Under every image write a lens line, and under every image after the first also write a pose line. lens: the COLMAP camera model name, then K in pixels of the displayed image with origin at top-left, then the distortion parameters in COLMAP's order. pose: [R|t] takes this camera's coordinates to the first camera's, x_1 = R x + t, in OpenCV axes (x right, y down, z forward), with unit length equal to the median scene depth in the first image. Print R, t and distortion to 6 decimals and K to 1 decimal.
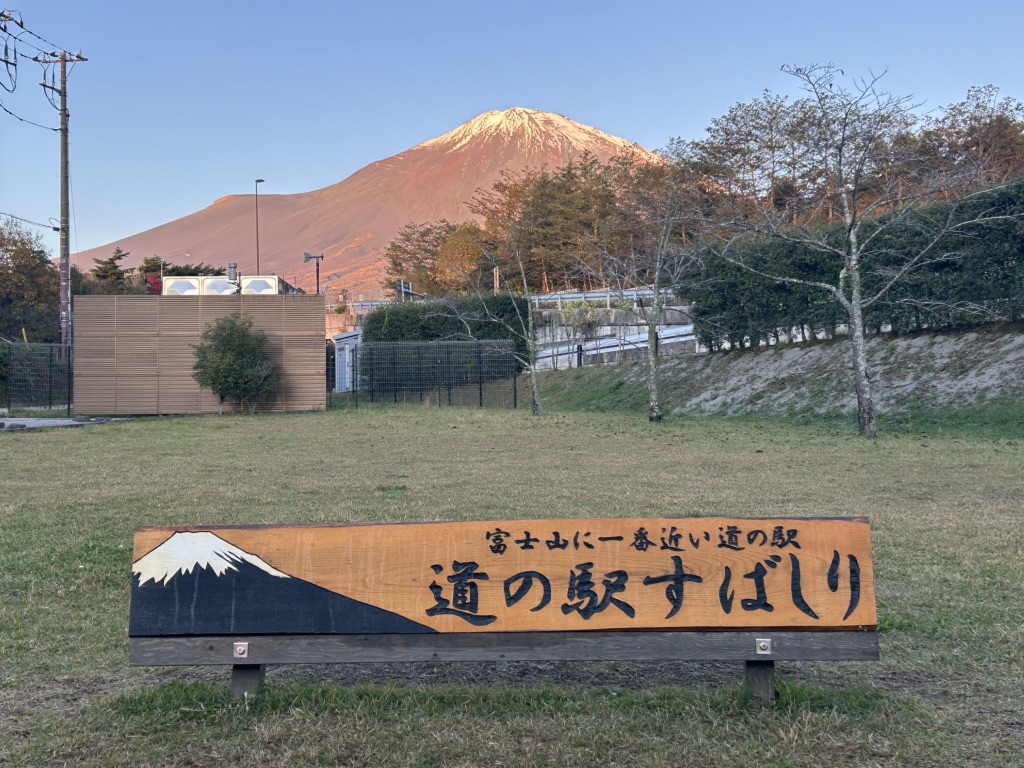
lens RADIAL K [[1337.9, 0, 522.5], [0, 1337.9, 364.4], [0, 0, 1]] dist [0.106762, 0.000000]
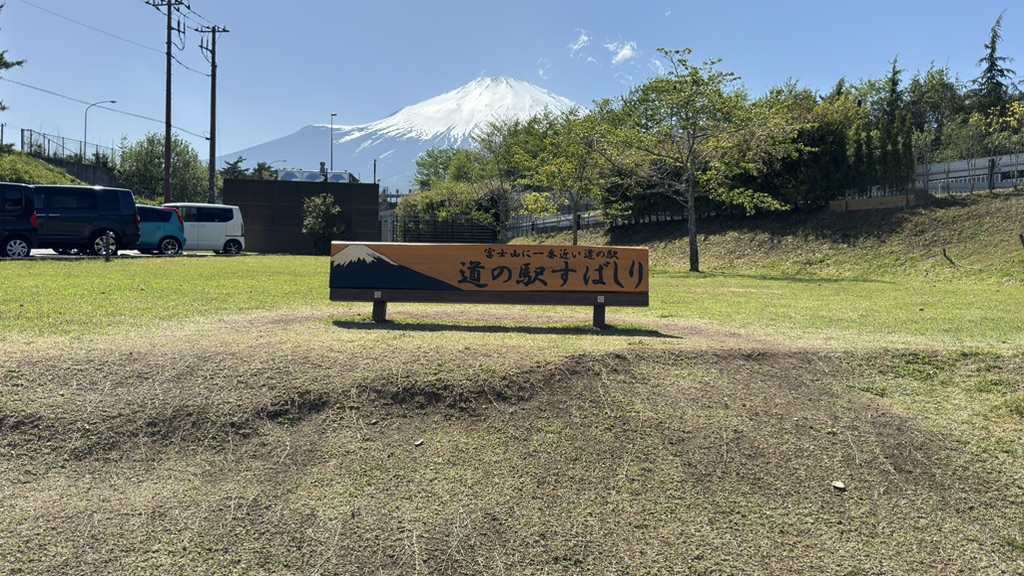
lens RADIAL K [[846.7, 0, 525.9], [0, 846.7, 283.7], [0, 0, 1]] dist [0.107860, -0.078025]
pose [[0.998855, 0.032759, 0.034860, -0.005041], [-0.034484, 0.998149, 0.050099, 0.109857], [-0.033155, -0.051244, 0.998136, -0.470447]]
